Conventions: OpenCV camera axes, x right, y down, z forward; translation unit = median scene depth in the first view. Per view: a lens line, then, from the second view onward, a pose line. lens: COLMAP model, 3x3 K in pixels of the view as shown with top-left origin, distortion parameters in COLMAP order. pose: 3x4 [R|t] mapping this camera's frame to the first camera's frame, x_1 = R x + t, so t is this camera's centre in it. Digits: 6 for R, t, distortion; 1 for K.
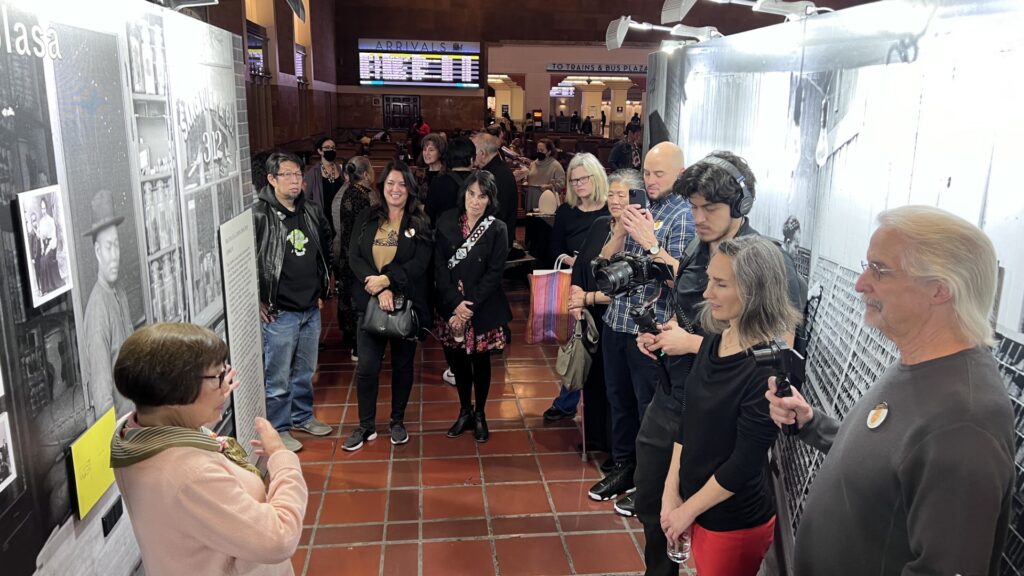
lens RADIAL K [[765.1, 0, 513.0], [0, 765.1, 287.2], [0, 0, 1]] dist [0.046175, -0.047786]
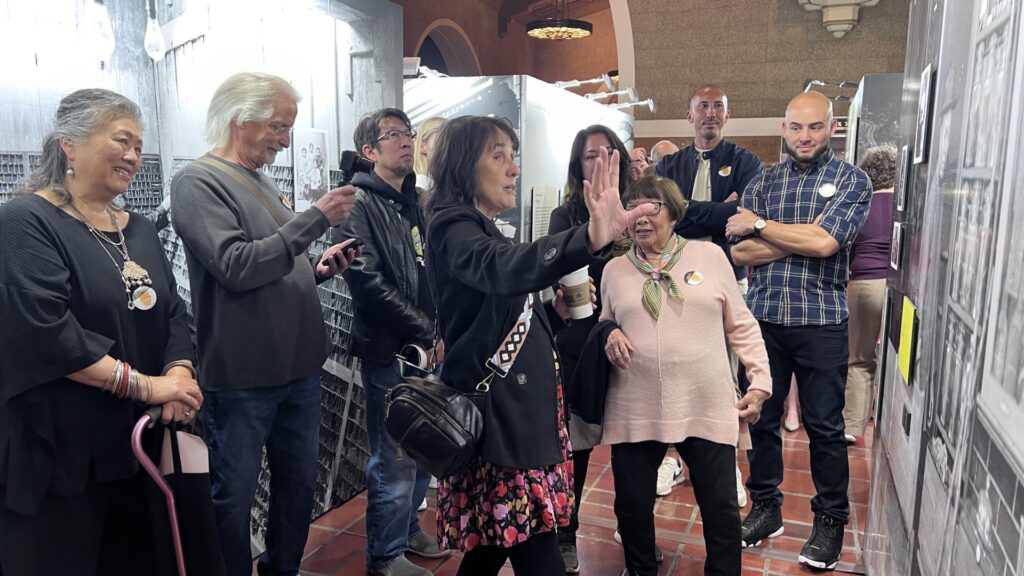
lens RADIAL K [[765.1, 0, 519.5], [0, 765.1, 292.2], [0, 0, 1]] dist [0.046175, -0.047786]
pose [[-0.891812, -0.091111, 0.443136, -0.433099], [0.074807, 0.936329, 0.343063, -0.182768], [-0.446178, 0.339097, -0.828214, 1.676958]]
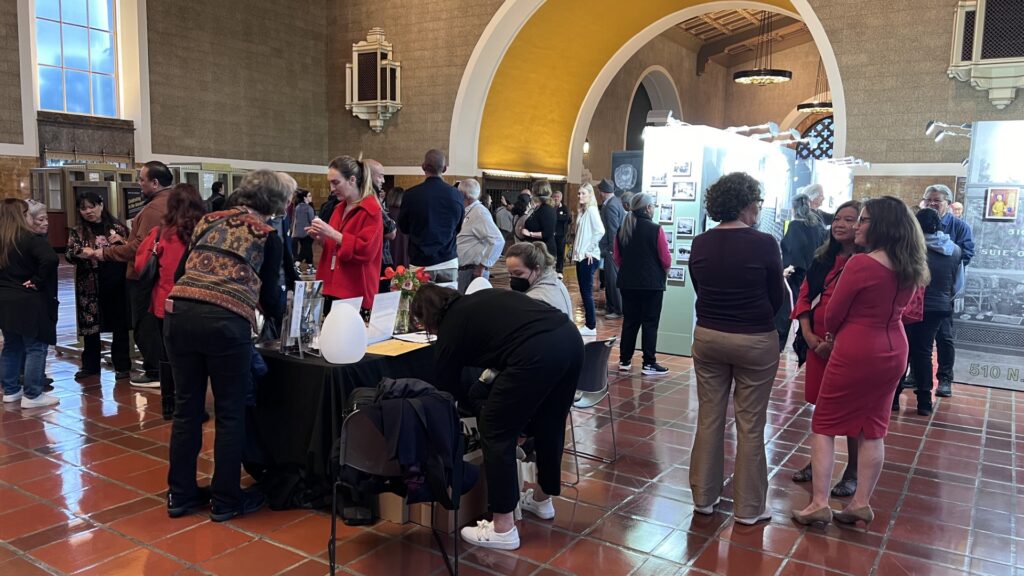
lens RADIAL K [[765.1, 0, 517.6], [0, 765.1, 292.9], [0, 0, 1]] dist [0.046175, -0.047786]
pose [[-0.783135, -0.111374, 0.611797, -0.498541], [0.105252, 0.945896, 0.306923, -0.270084], [-0.612880, 0.304755, -0.729042, 2.022245]]
